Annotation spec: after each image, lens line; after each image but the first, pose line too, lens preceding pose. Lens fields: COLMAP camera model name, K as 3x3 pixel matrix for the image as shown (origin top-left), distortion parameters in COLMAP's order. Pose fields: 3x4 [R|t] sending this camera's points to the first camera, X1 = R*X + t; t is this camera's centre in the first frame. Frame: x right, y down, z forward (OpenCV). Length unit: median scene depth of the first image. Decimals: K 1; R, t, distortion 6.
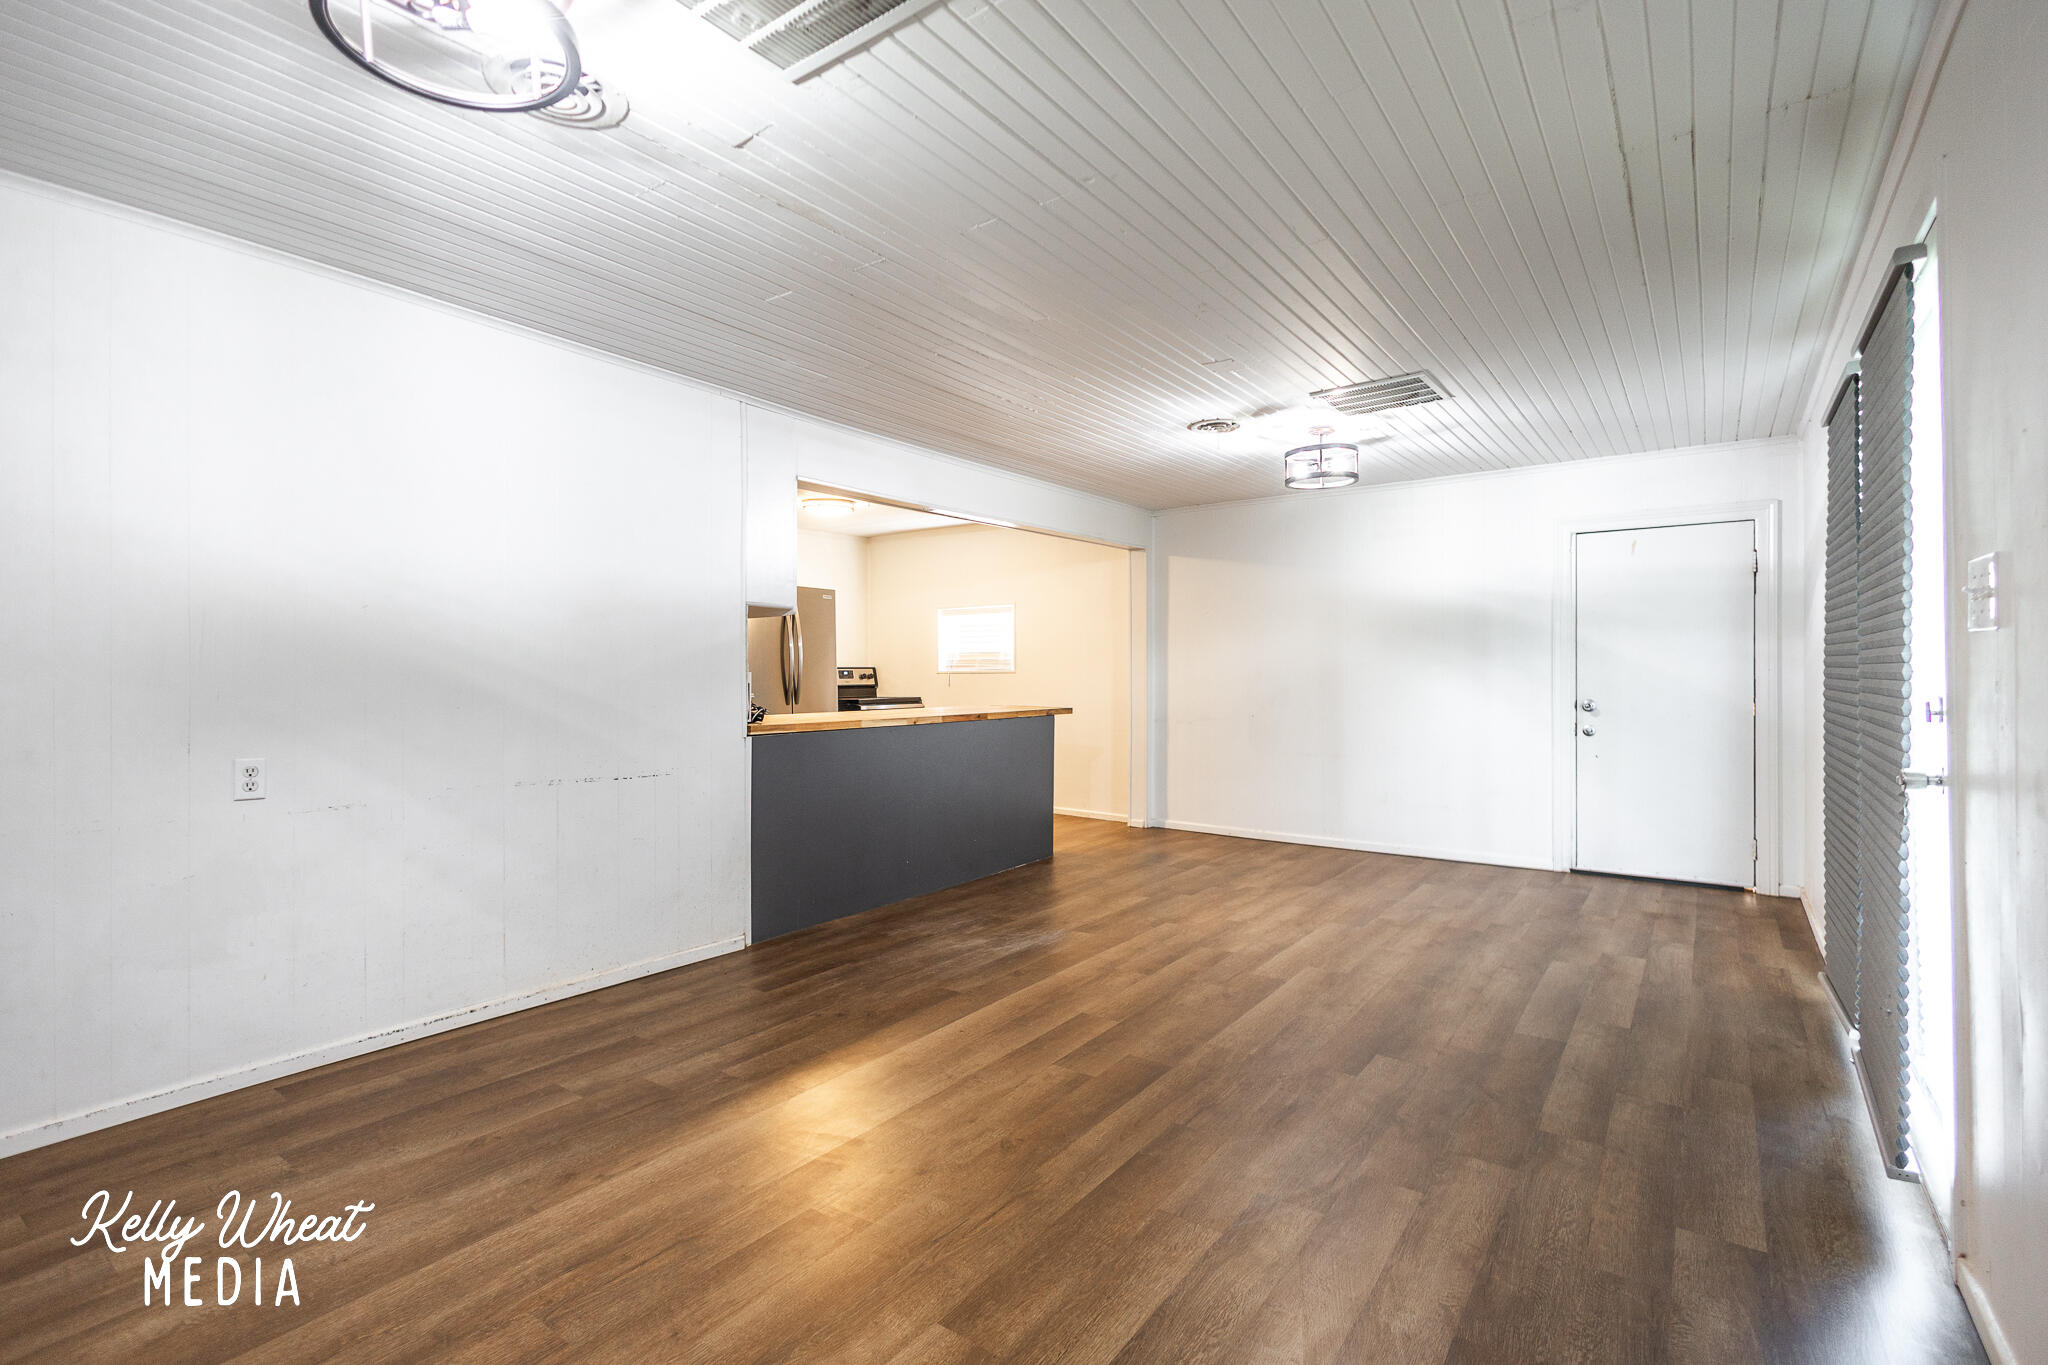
lens RADIAL K [[944.0, 0, 1022.7], [0, 944.0, 685.6], [0, 0, 1]] dist [0.003962, -0.000539]
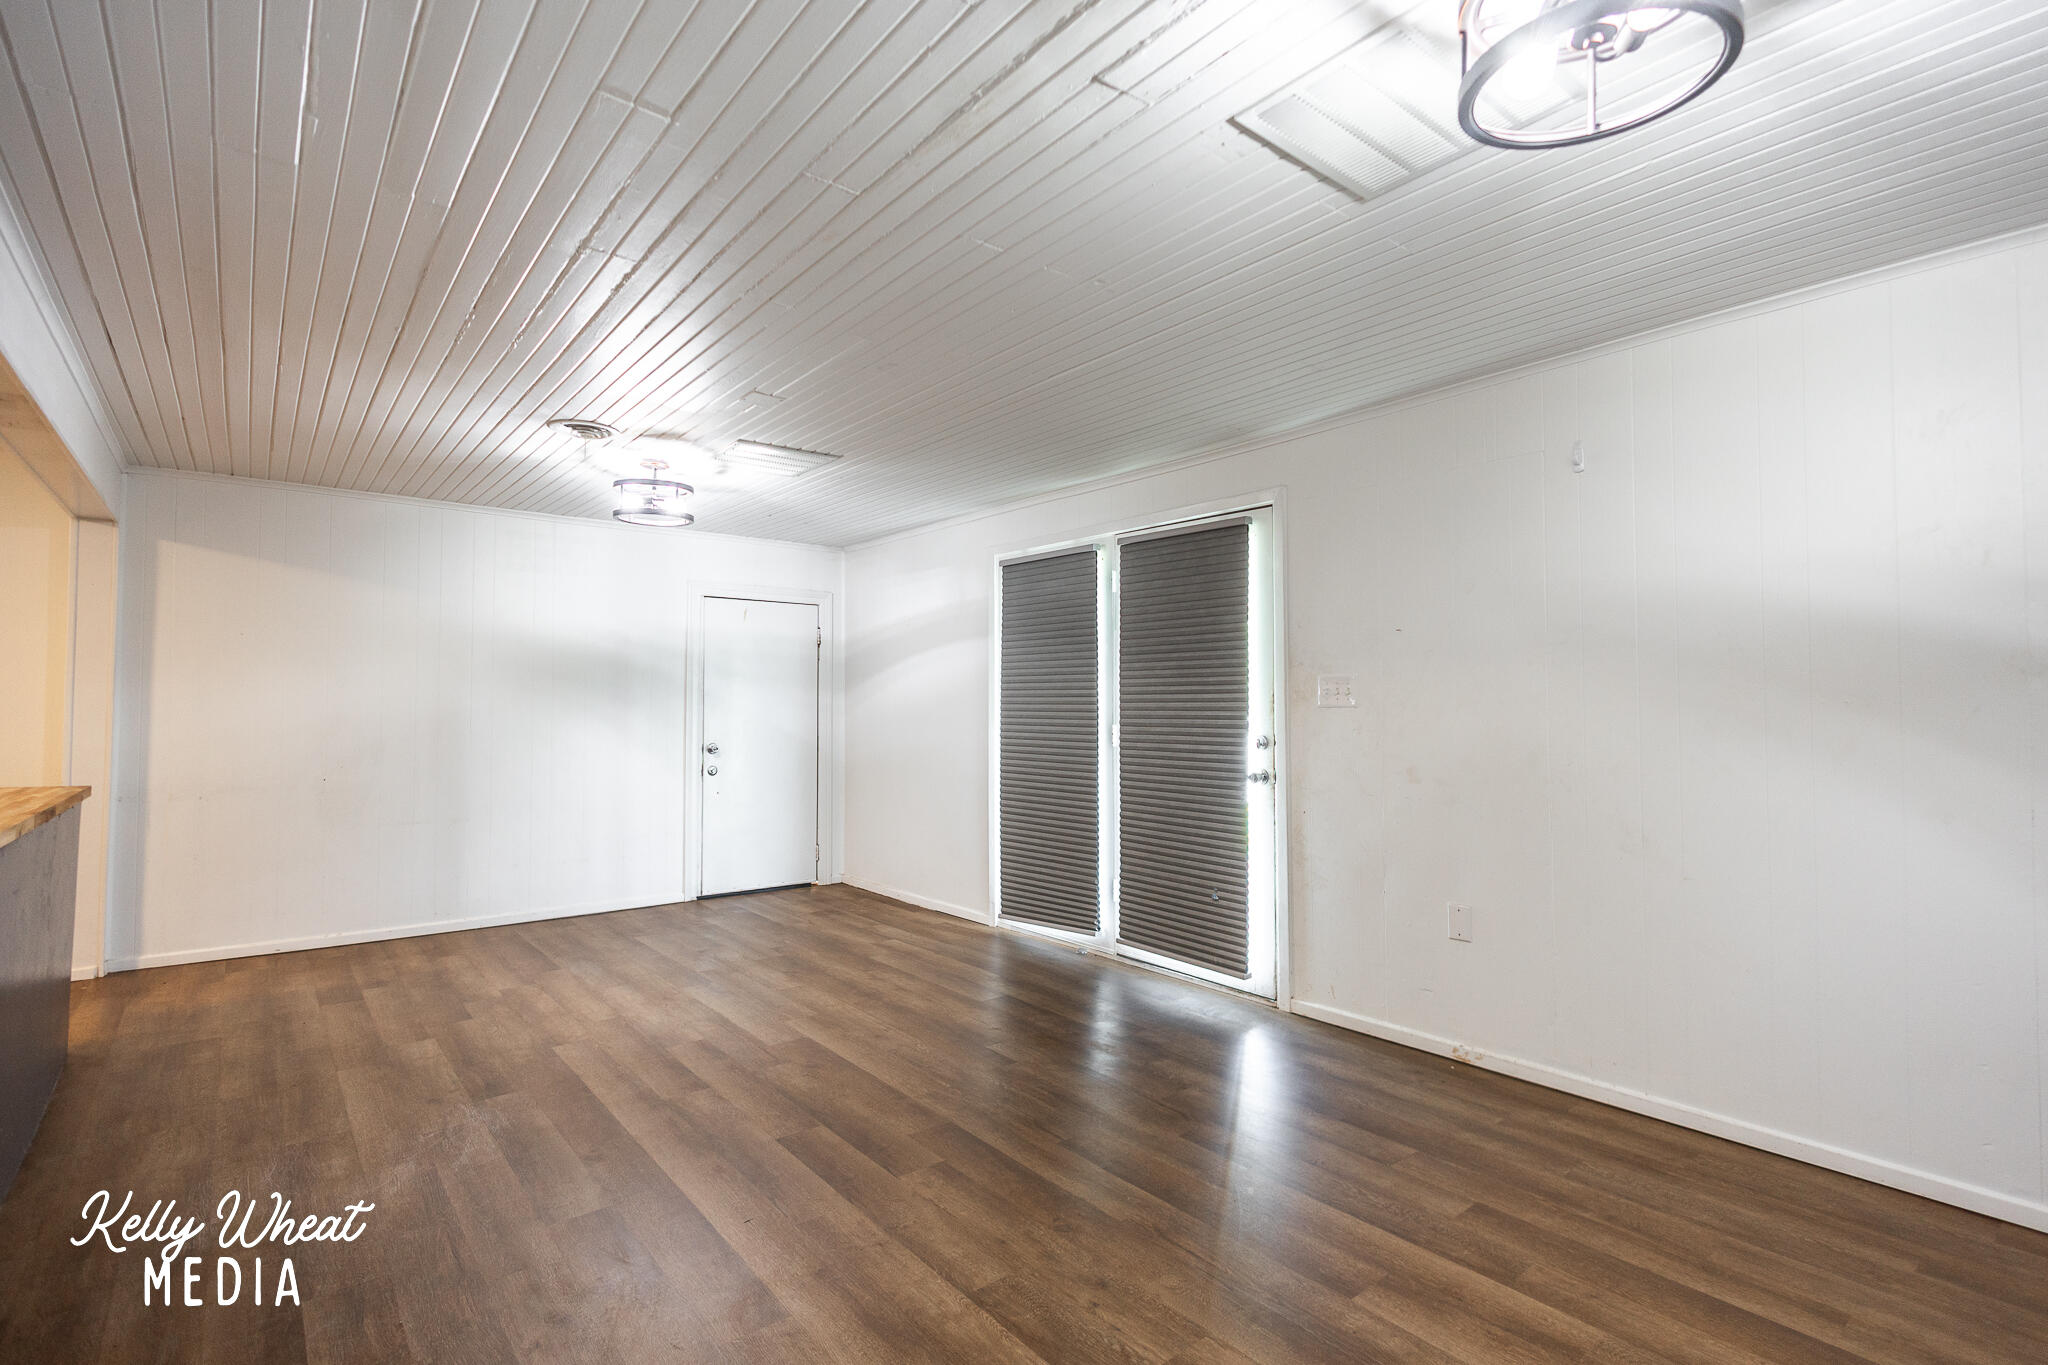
lens RADIAL K [[957.3, 0, 1033.6], [0, 957.3, 675.2], [0, 0, 1]] dist [0.001331, -0.000102]
pose [[0.248805, 0.038373, 0.967793, -0.621251], [0.011969, 0.999017, -0.042689, -0.019337], [-0.968480, 0.022205, 0.248101, 0.492764]]
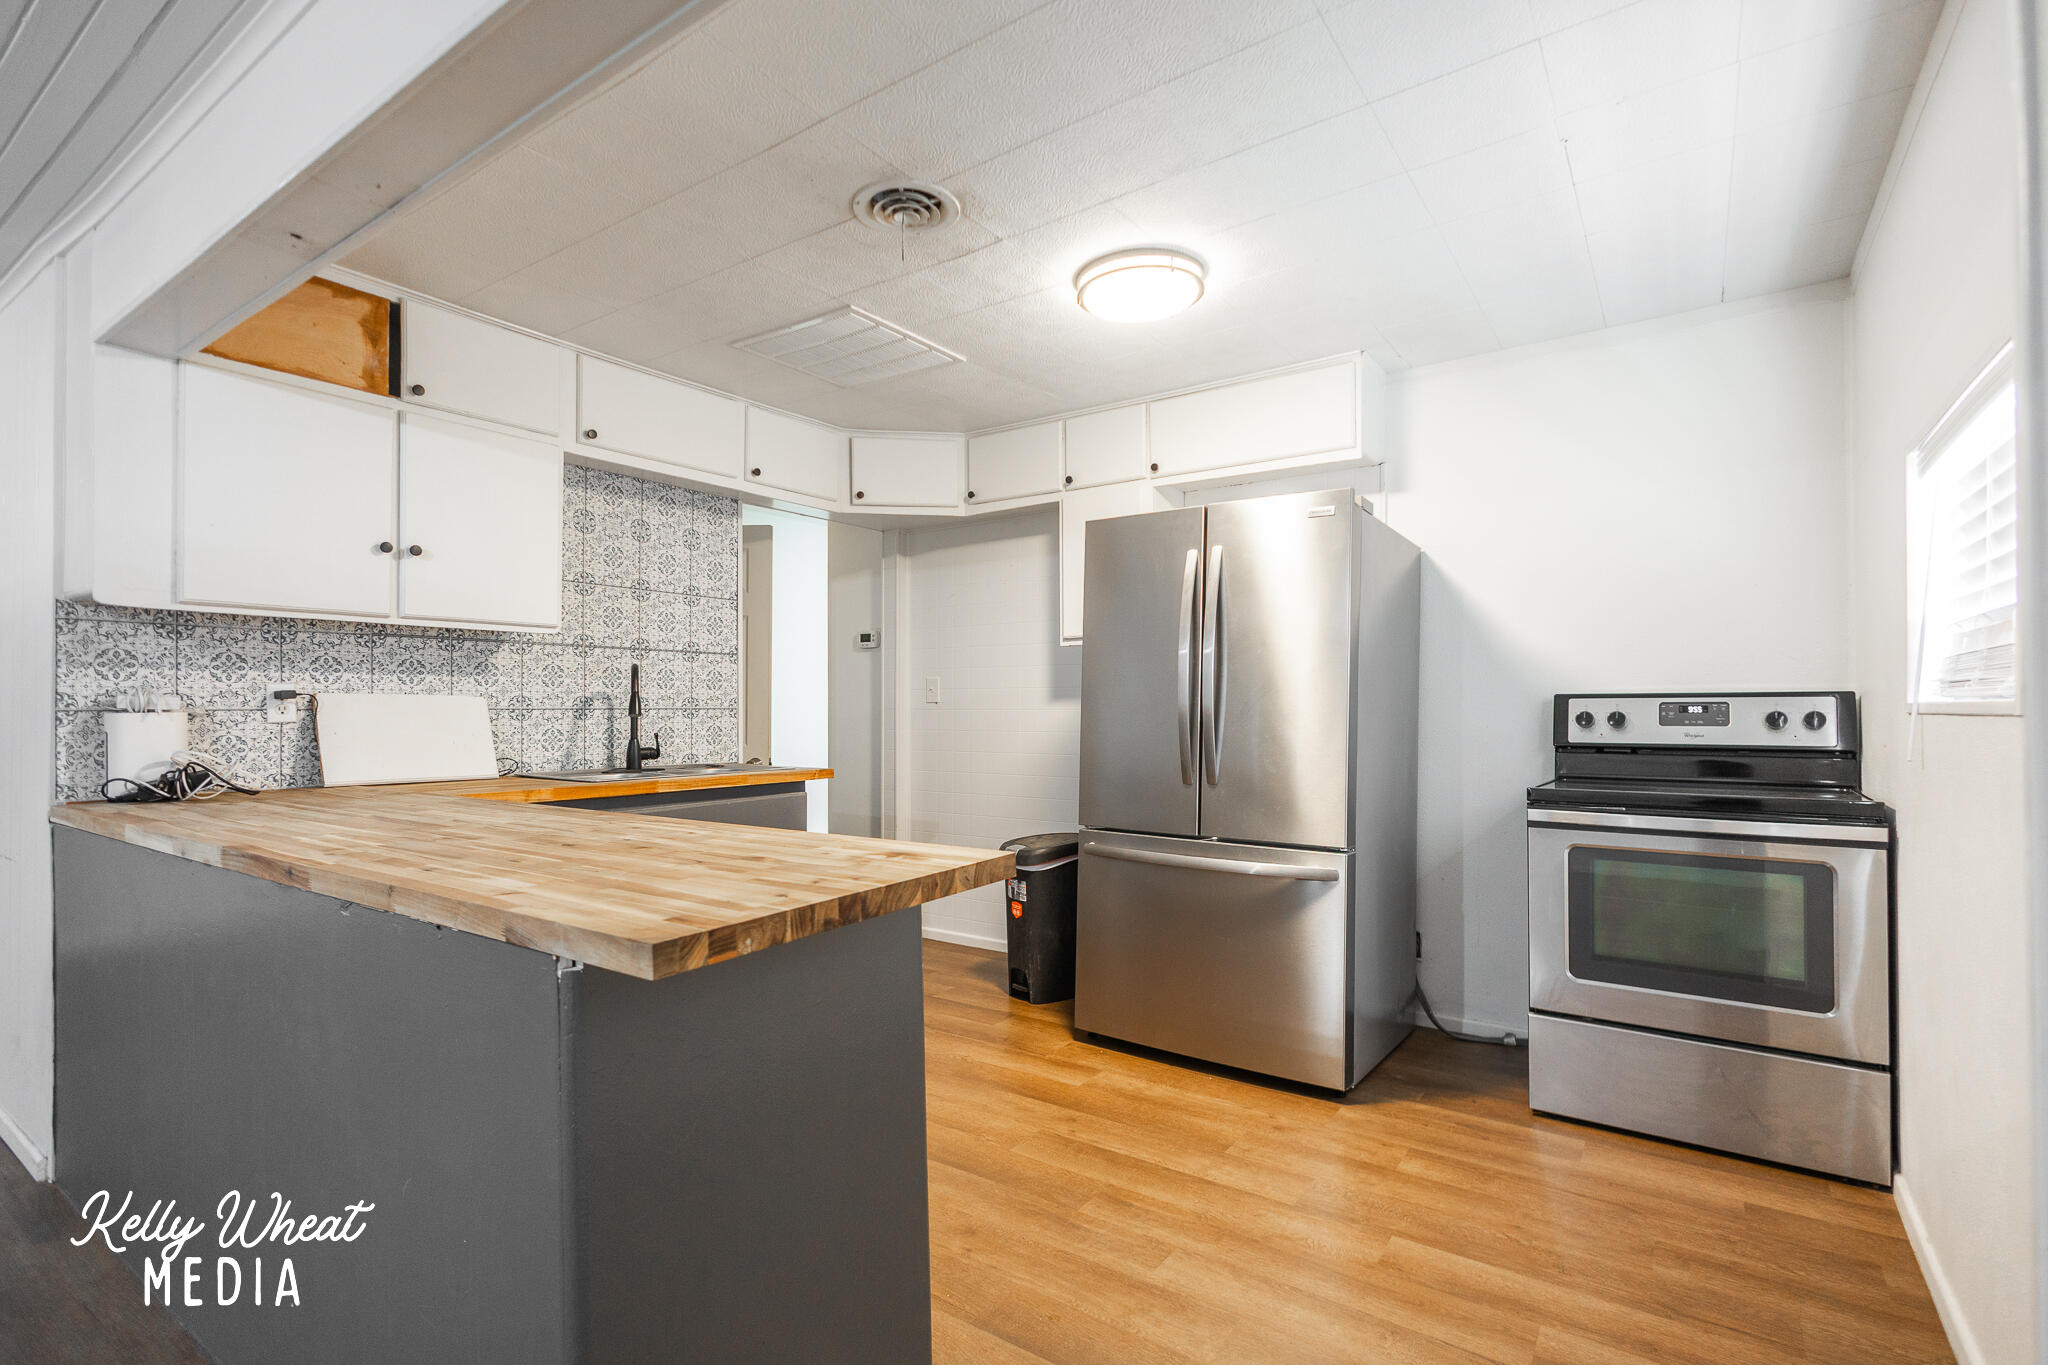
lens RADIAL K [[956.4, 0, 1034.1], [0, 956.4, 700.6], [0, 0, 1]] dist [0.002723, 0.000206]
pose [[0.028964, -0.002579, -0.999577, 0.353934], [-0.010627, 0.999939, -0.002888, -0.029693], [0.999524, 0.010706, 0.028935, 1.753071]]
